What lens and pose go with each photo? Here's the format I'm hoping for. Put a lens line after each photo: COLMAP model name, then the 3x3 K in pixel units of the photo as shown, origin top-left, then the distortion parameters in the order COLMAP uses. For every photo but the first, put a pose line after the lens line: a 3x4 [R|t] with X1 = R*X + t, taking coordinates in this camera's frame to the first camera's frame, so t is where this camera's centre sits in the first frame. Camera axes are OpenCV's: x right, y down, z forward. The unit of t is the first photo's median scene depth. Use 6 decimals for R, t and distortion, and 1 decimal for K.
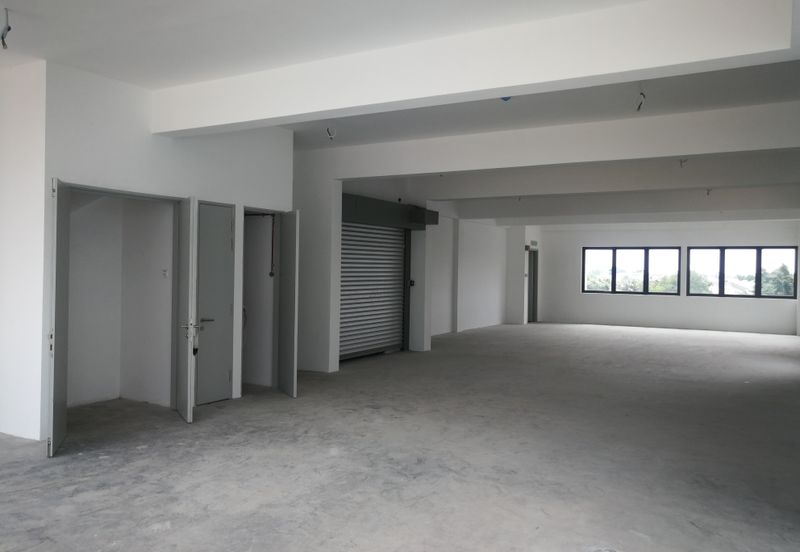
lens RADIAL K [[646.3, 0, 400.0], [0, 646.3, 276.0], [0, 0, 1]] dist [-0.009800, 0.040247]
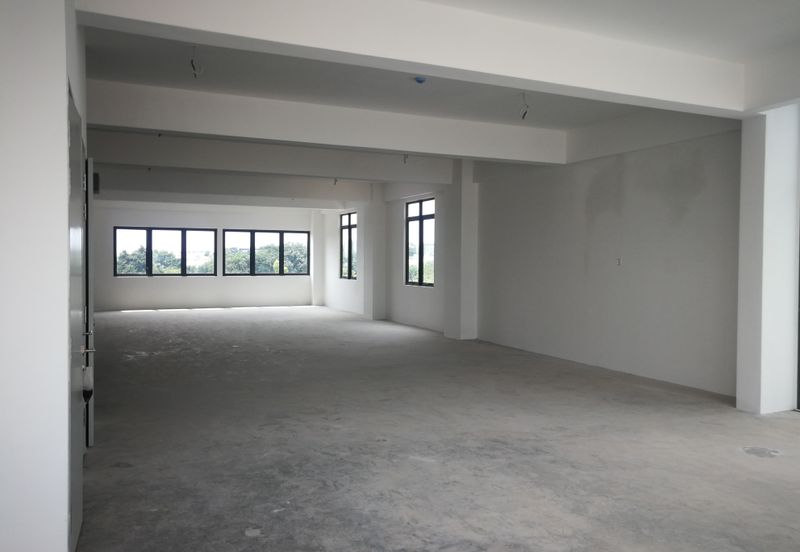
lens RADIAL K [[646.3, 0, 400.0], [0, 646.3, 276.0], [0, 0, 1]] dist [-0.009800, 0.040247]
pose [[0.576936, -0.033793, 0.816090, -0.369931], [0.010199, 0.999364, 0.034172, -0.003118], [-0.816726, -0.011392, 0.576914, 0.233446]]
